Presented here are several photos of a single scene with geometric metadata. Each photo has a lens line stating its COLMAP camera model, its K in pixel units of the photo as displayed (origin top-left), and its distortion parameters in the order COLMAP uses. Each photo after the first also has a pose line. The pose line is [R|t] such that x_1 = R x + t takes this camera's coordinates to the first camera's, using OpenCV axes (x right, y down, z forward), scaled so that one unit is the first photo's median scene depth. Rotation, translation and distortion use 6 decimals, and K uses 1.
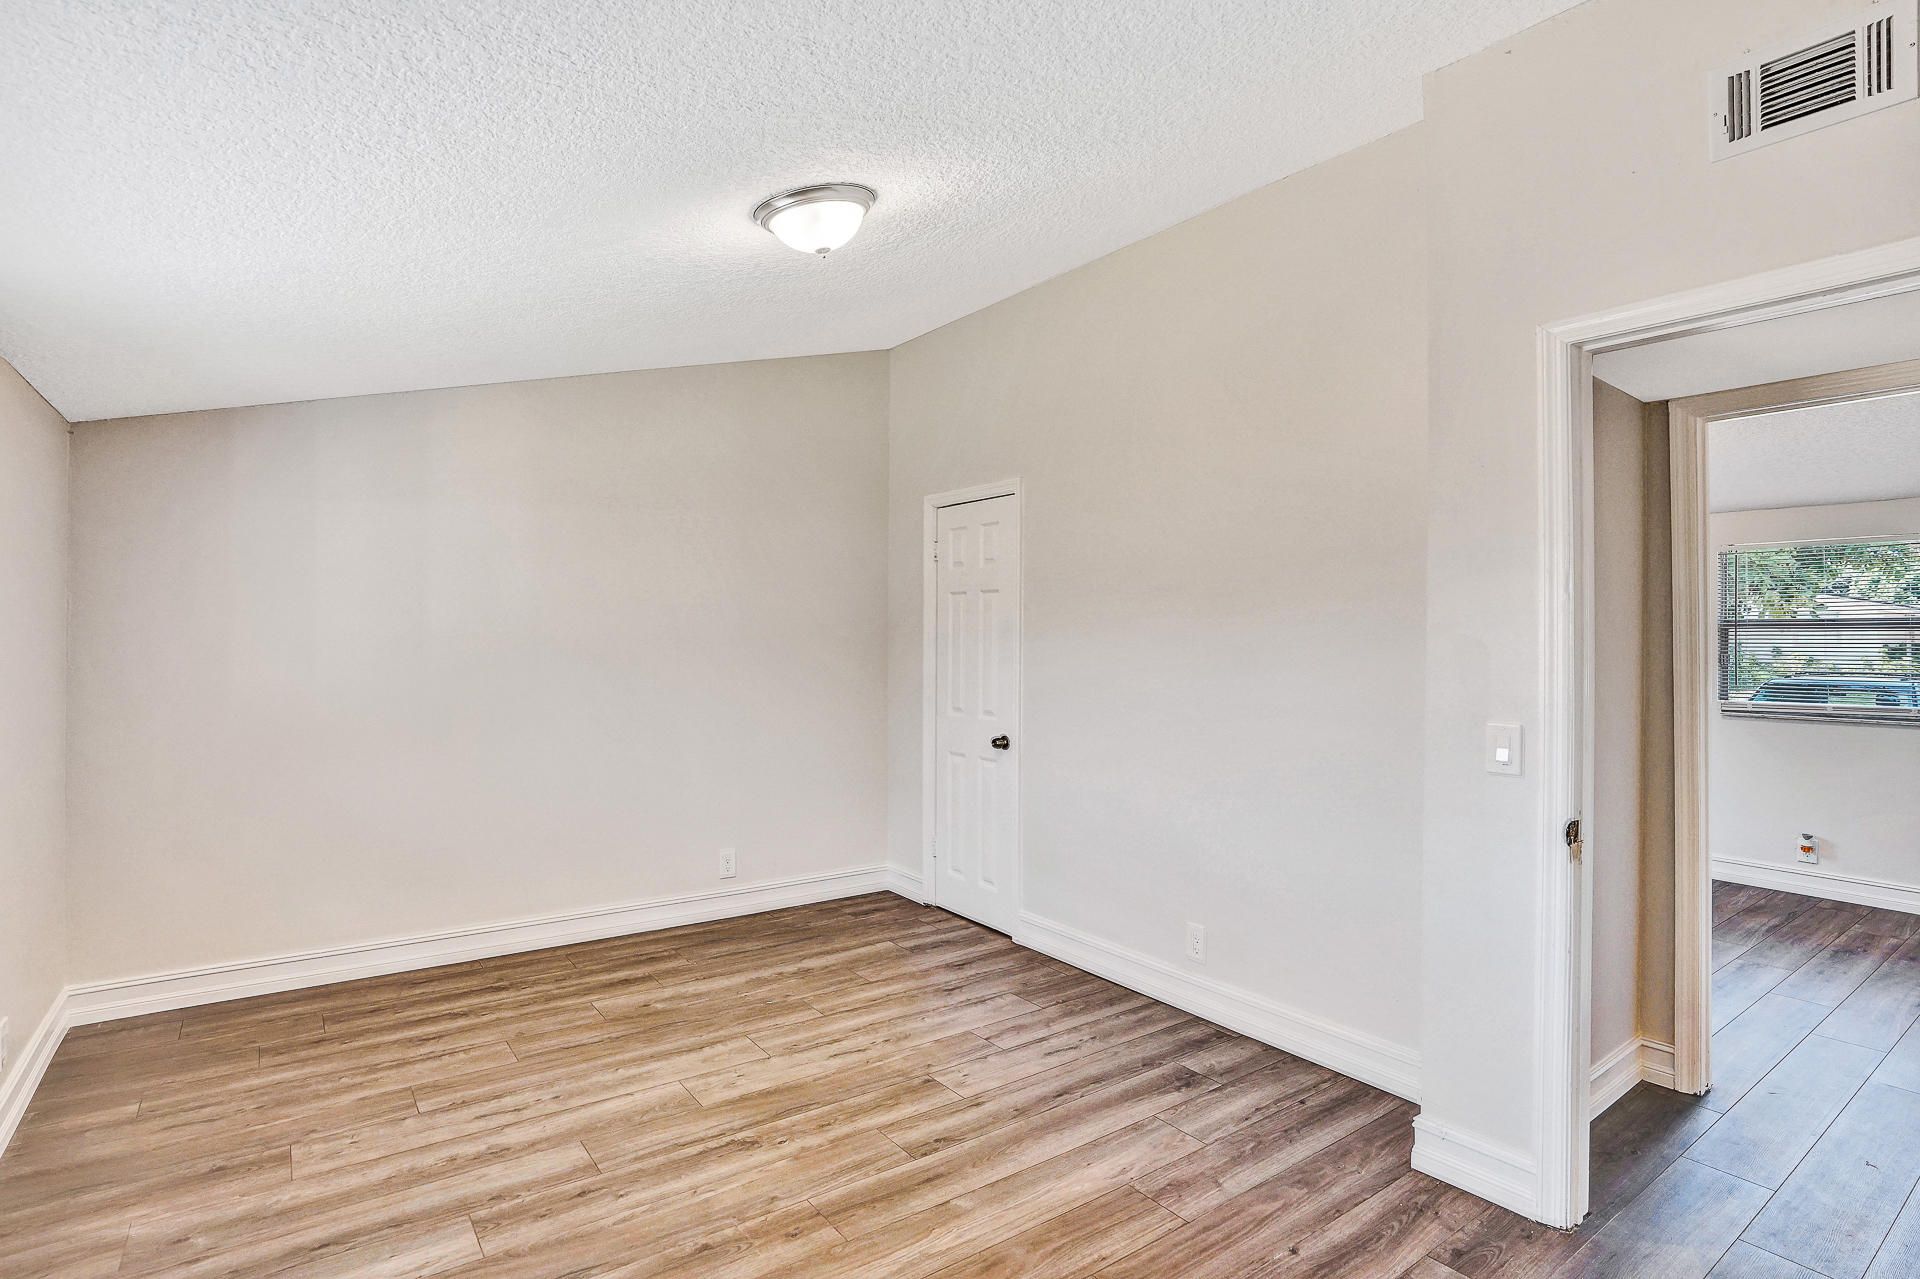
lens RADIAL K [[942.9, 0, 945.1], [0, 942.9, 633.6], [0, 0, 1]] dist [-0.068693, 0.025050]
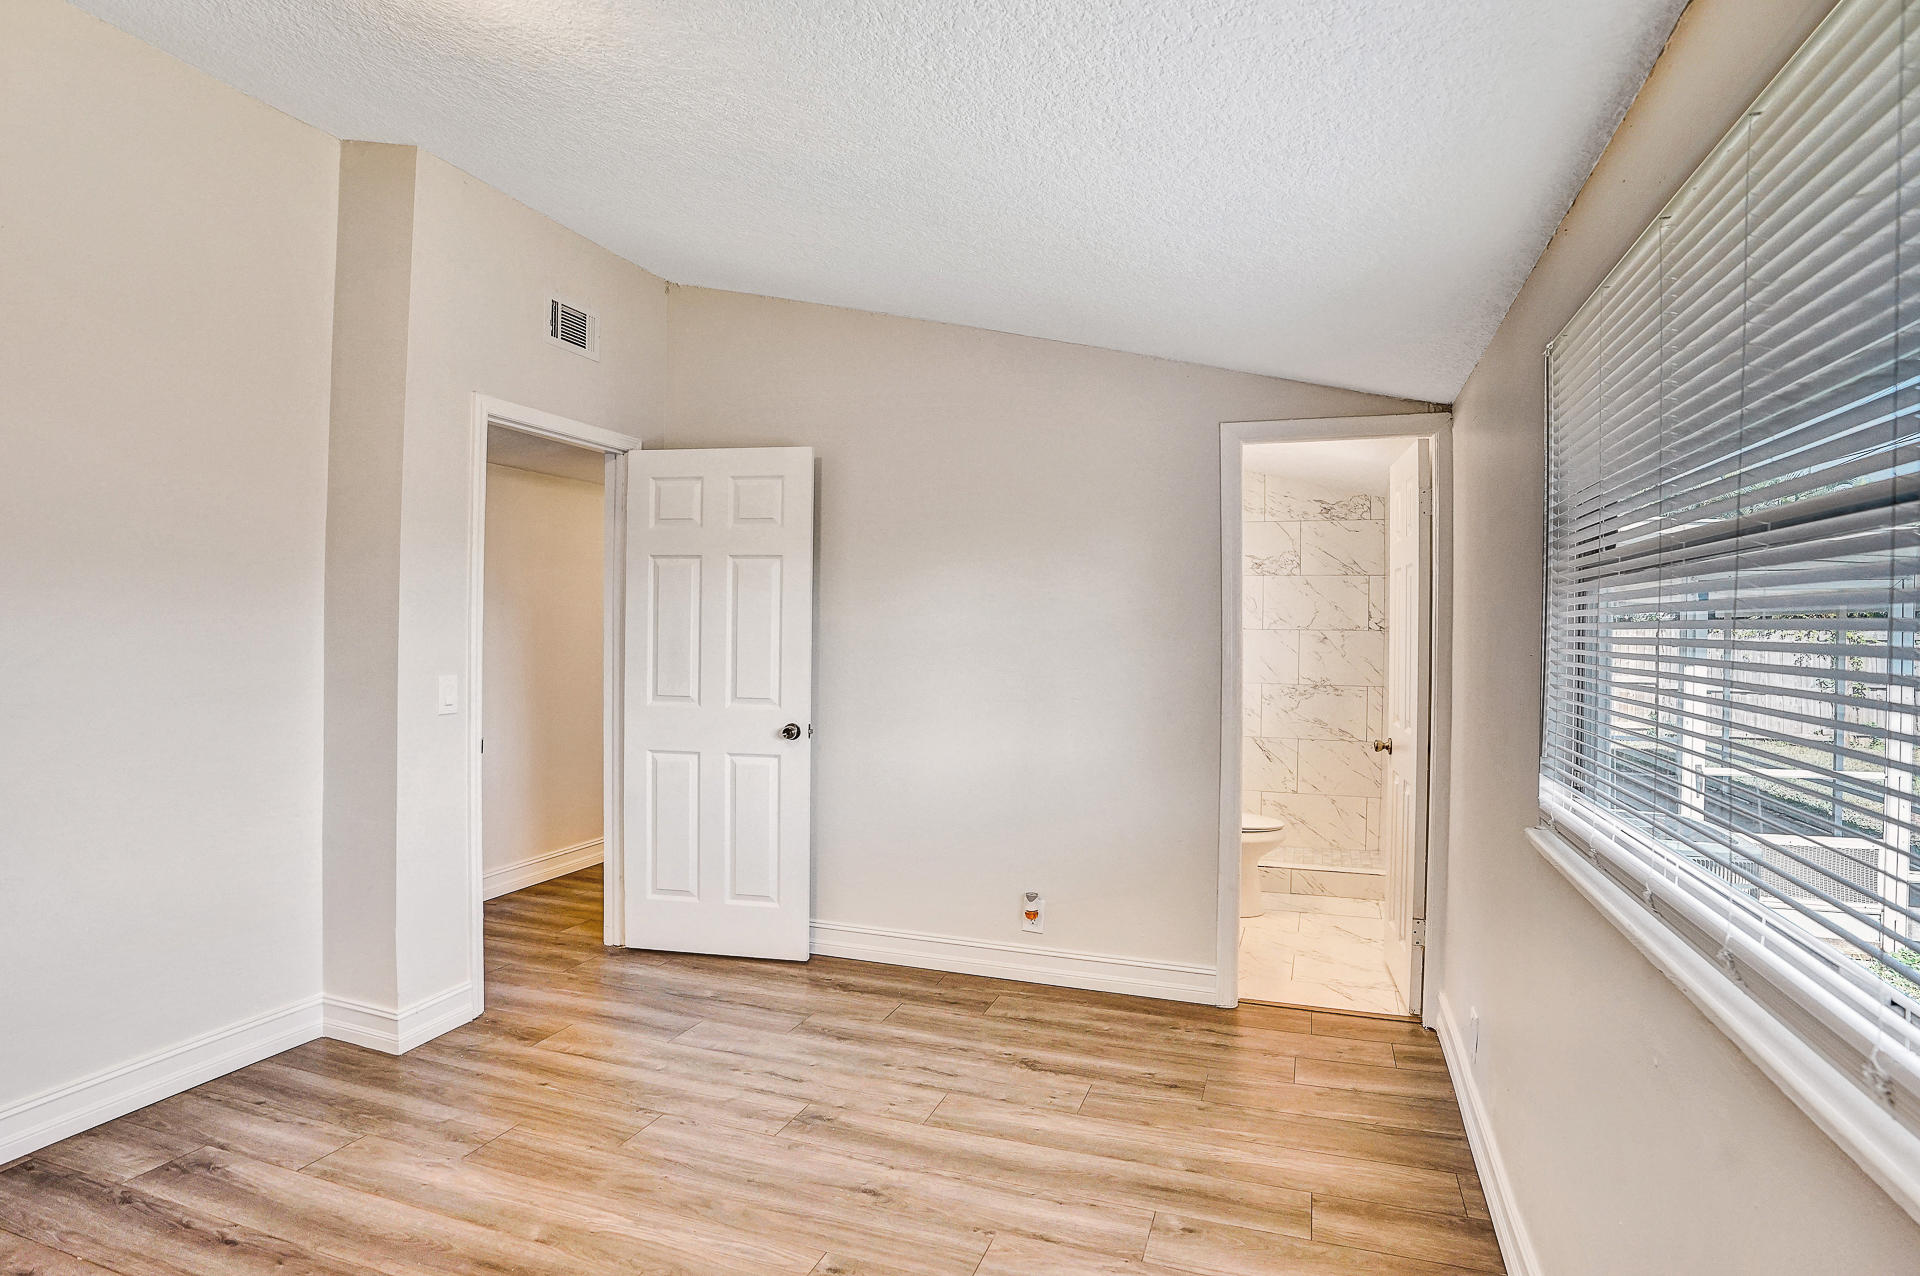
lens RADIAL K [[942.9, 0, 945.1], [0, 942.9, 632.1], [0, 0, 1]] dist [-0.068693, 0.025050]
pose [[-0.557325, -0.001477, 0.830293, -0.697718], [-0.011245, 0.999920, -0.005769, 0.033740], [-0.830218, -0.012552, -0.557297, 0.883987]]
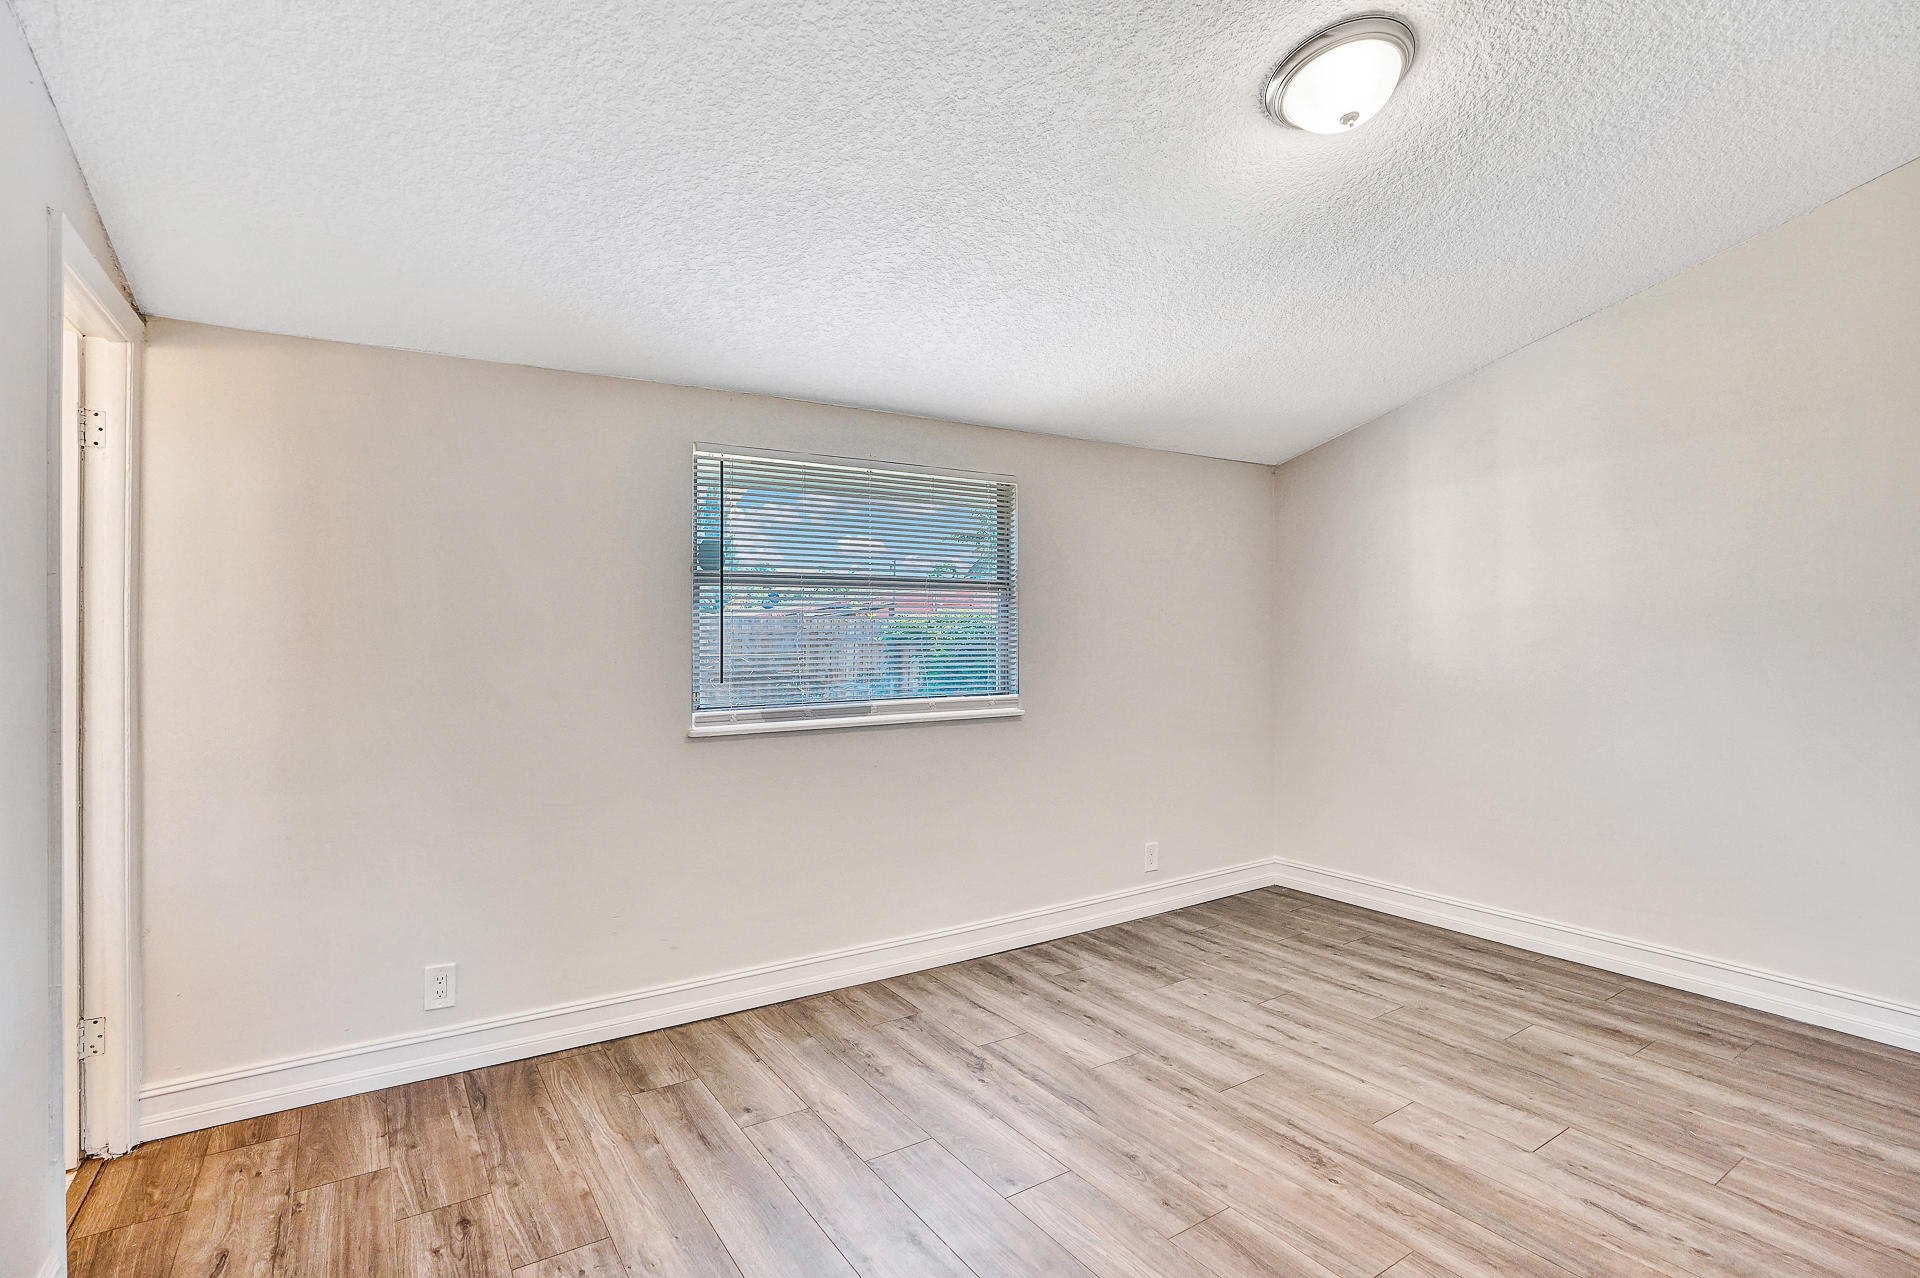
lens RADIAL K [[942.9, 0, 945.1], [0, 942.9, 633.1], [0, 0, 1]] dist [-0.068693, 0.025050]
pose [[-0.048509, -0.002877, -0.998819, 0.585047], [0.007694, 0.999965, -0.003254, 0.036457], [0.998793, -0.007842, -0.048485, 0.582740]]
